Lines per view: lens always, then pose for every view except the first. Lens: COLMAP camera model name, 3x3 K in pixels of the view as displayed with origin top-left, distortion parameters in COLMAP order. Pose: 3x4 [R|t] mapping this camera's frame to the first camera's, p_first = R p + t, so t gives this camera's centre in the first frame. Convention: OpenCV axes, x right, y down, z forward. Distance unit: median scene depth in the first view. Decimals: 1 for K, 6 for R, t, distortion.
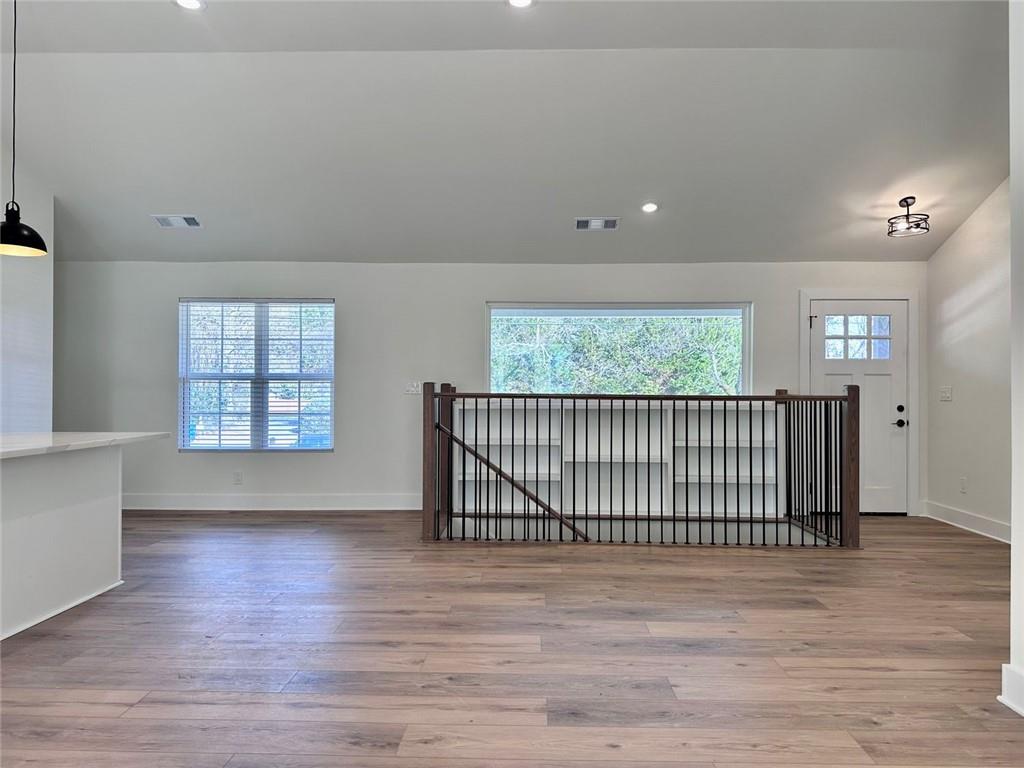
lens RADIAL K [[715.3, 0, 493.5], [0, 715.3, 391.6], [0, 0, 1]] dist [0.001464, -0.003869]
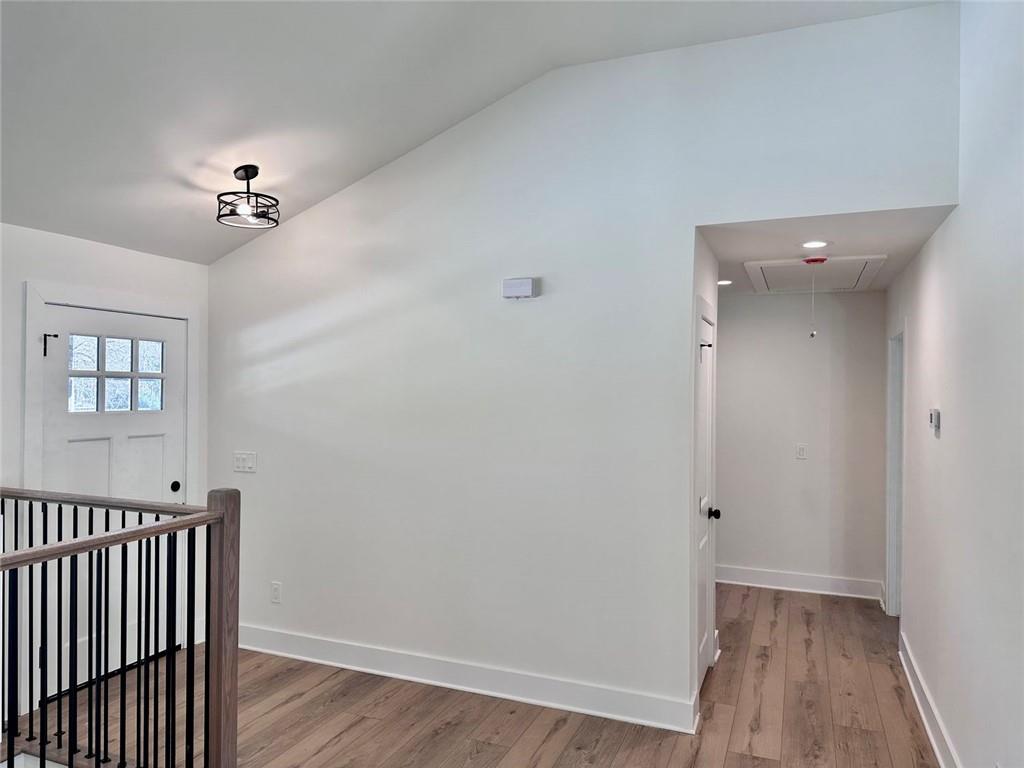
lens RADIAL K [[715.3, 0, 493.5], [0, 715.3, 391.6], [0, 0, 1]] dist [0.001464, -0.003869]
pose [[0.335310, -0.006200, 0.942087, 0.055108], [-0.010266, 0.999895, 0.010234, -0.072294], [-0.942052, -0.013103, 0.335211, 0.514523]]
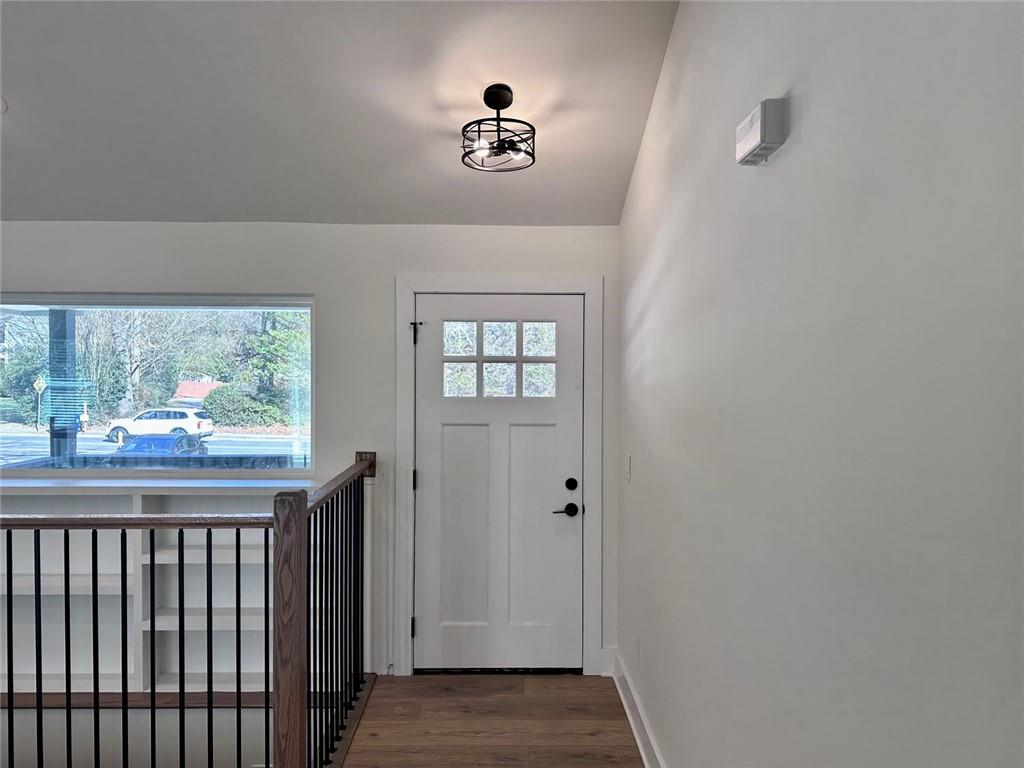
lens RADIAL K [[685.7, 0, 513.4], [0, 685.7, 368.9], [0, 0, 1]] dist [0.001941, 0.000082]
pose [[0.996179, -0.003359, 0.087269, 0.478143], [0.004853, 0.999845, -0.016911, -0.059601], [-0.087199, 0.017270, 0.996041, 0.459272]]
